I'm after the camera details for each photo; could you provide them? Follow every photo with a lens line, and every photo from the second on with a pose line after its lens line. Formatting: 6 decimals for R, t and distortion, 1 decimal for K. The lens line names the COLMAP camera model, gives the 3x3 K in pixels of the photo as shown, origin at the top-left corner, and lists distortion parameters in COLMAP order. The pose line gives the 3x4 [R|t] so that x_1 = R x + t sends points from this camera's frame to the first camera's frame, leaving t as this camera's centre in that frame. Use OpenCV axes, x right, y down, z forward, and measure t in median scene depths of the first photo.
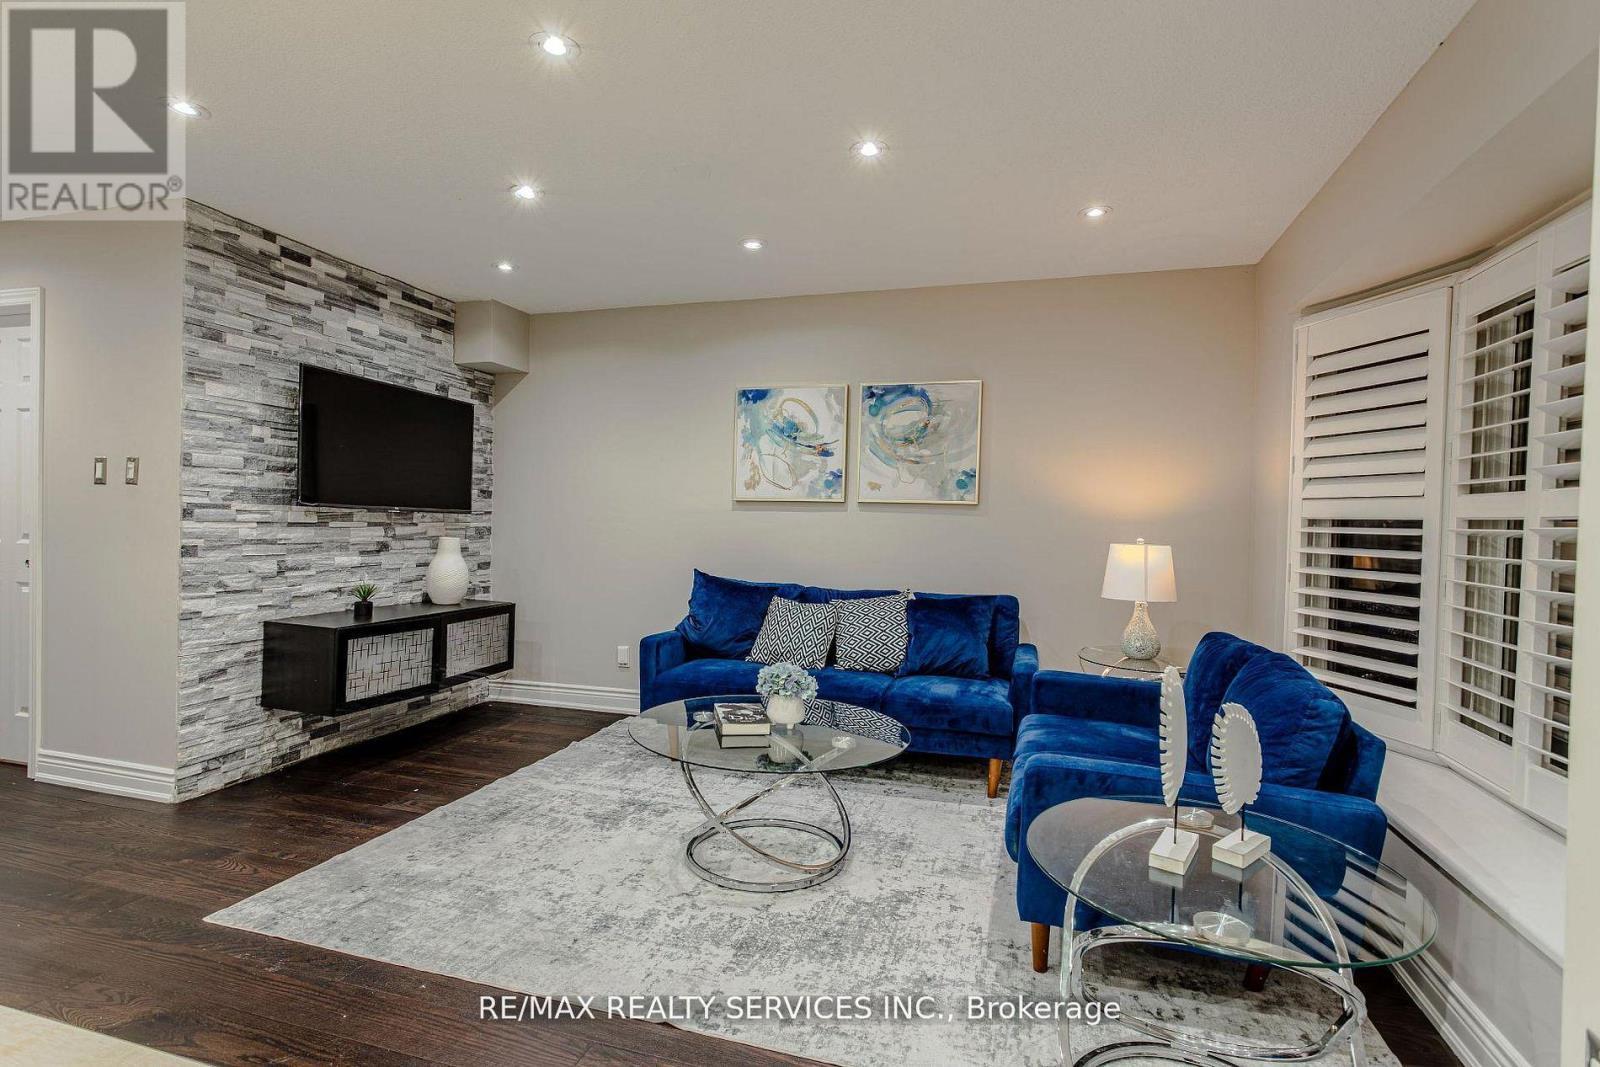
lens RADIAL K [[779.6, 0, 791.1], [0, 779.6, 533.8], [0, 0, 1]] dist [0.005874, 0.000847]
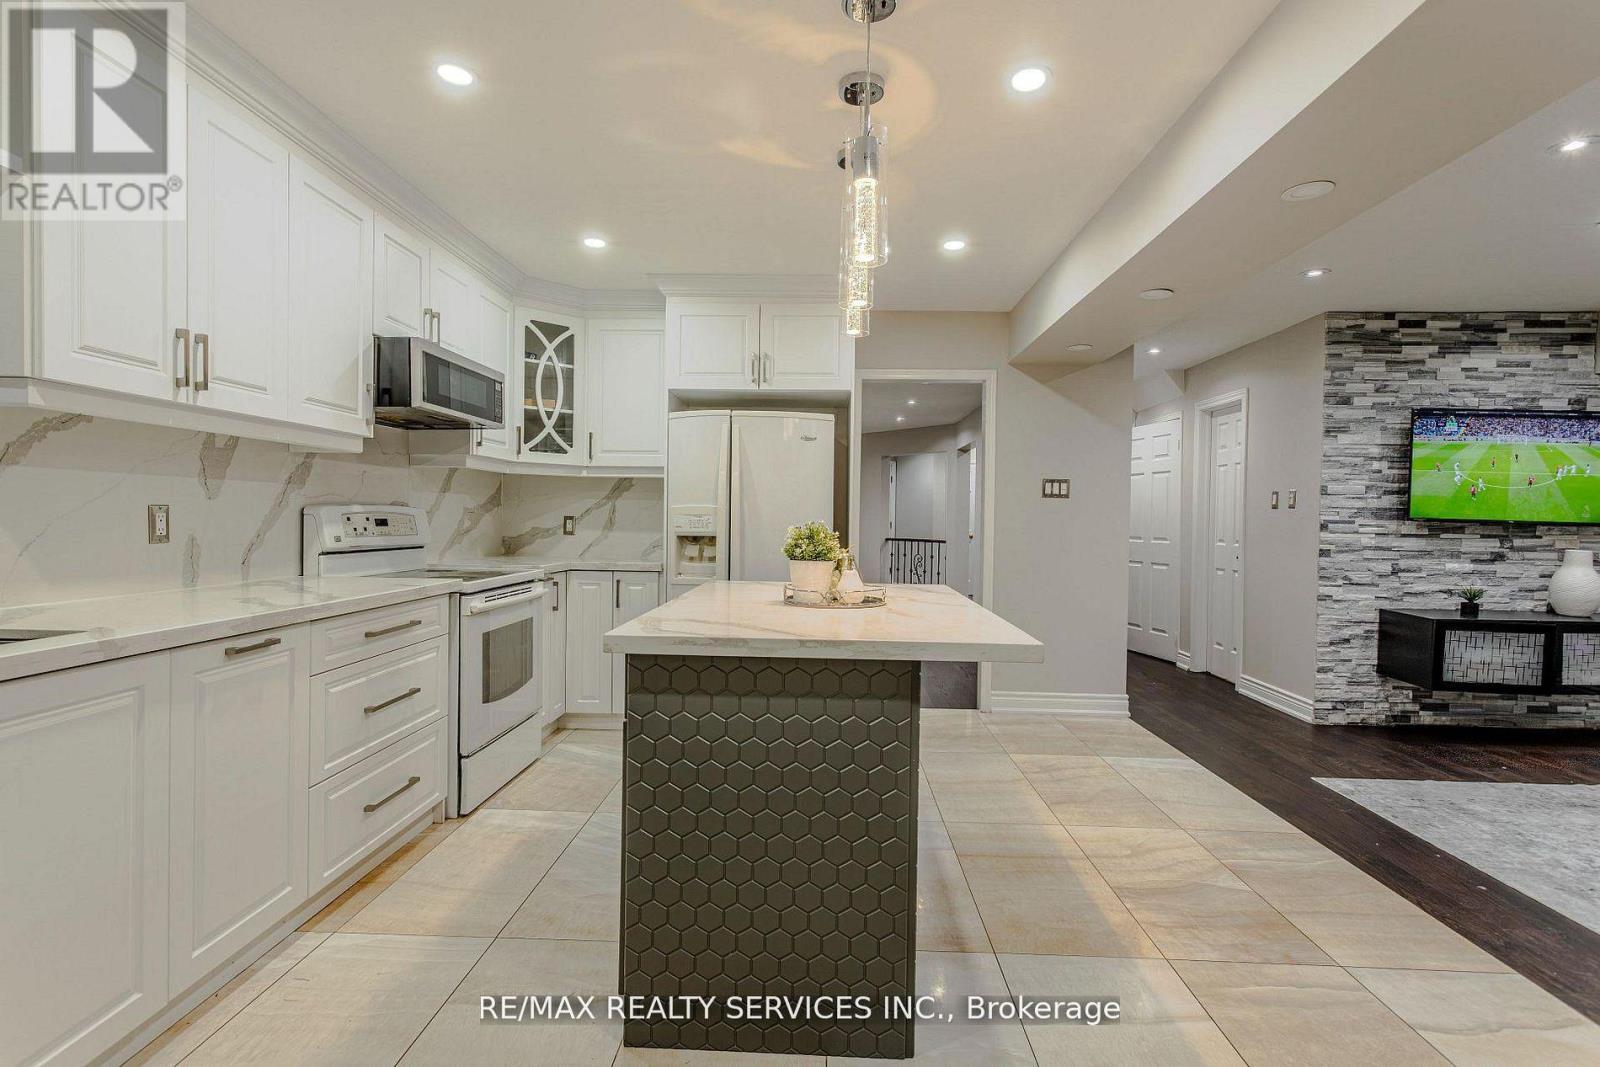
lens RADIAL K [[779.6, 0, 800.7], [0, 779.6, 528.5], [0, 0, 1]] dist [0.005874, 0.000847]
pose [[0.262530, -0.002266, -0.964921, 0.327340], [-0.021858, 0.999727, -0.008295, 0.008549], [0.964676, 0.023269, 0.262408, -0.278477]]
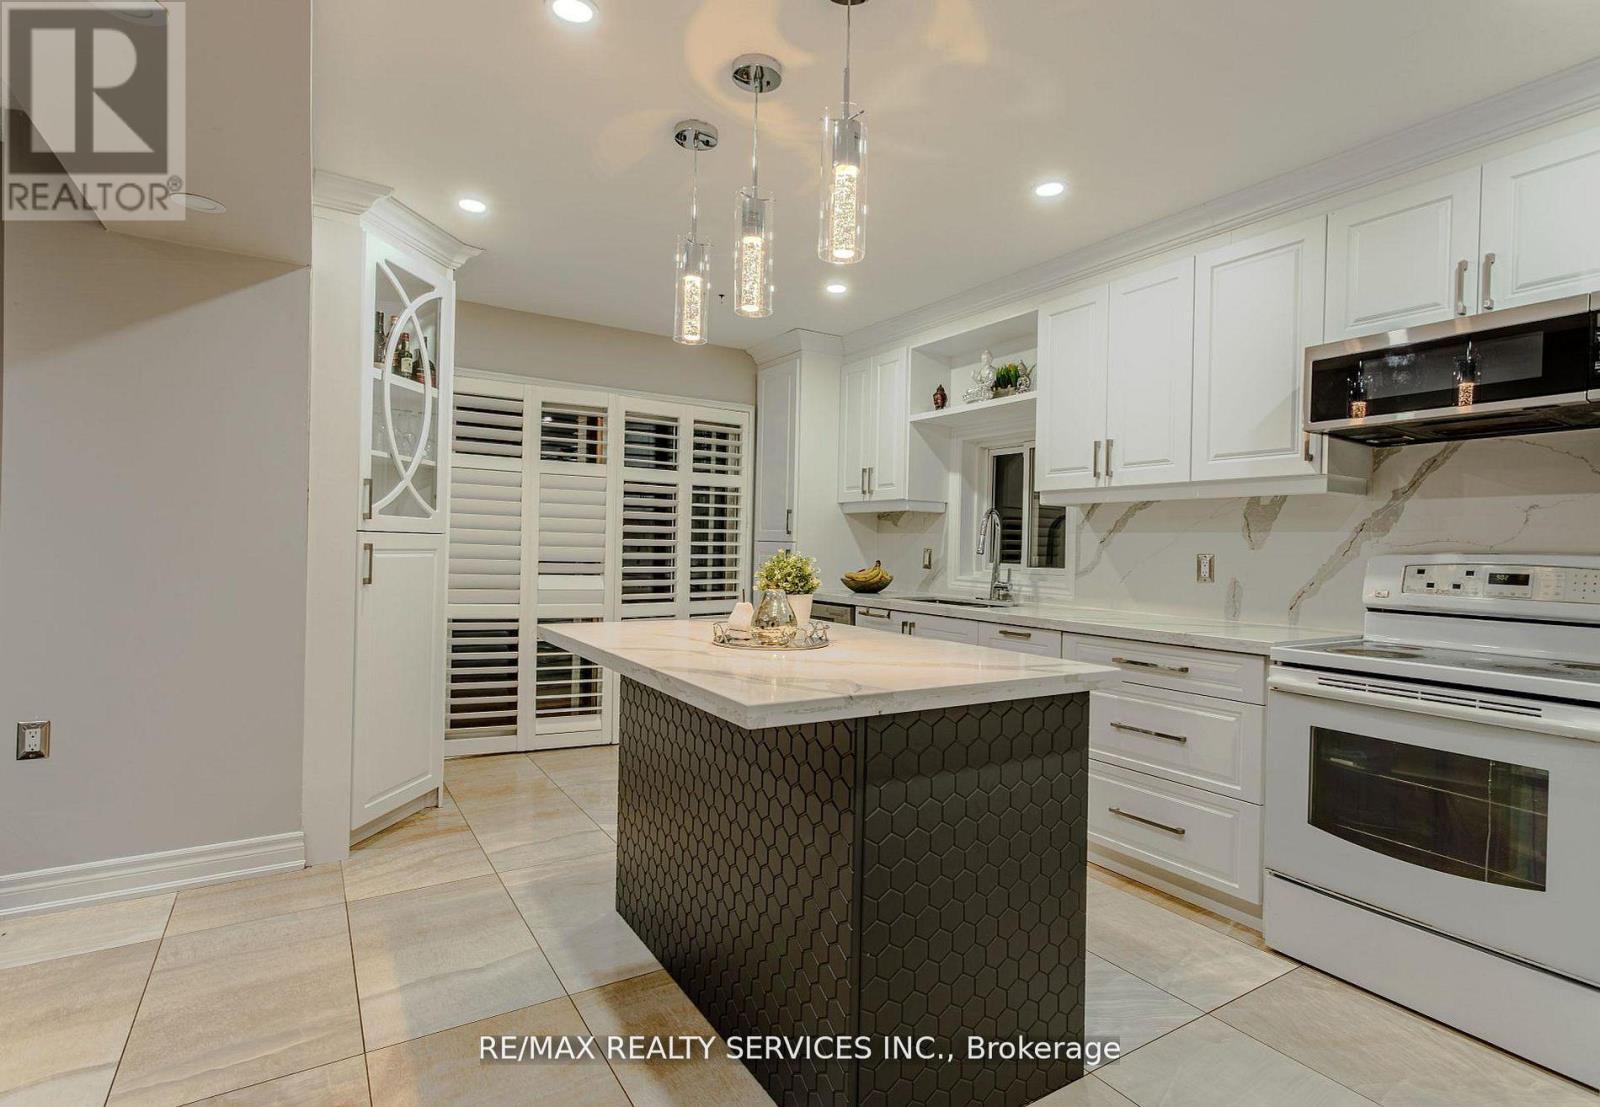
lens RADIAL K [[808.5, 0, 828.5], [0, 808.5, 555.7], [0, 0, 1]] dist [-0.000416, 0.001348]
pose [[-0.772042, -0.042386, 0.634157, -0.712465], [-0.028697, 0.999081, 0.031841, -0.020454], [-0.634923, 0.006384, -0.772549, 0.358446]]
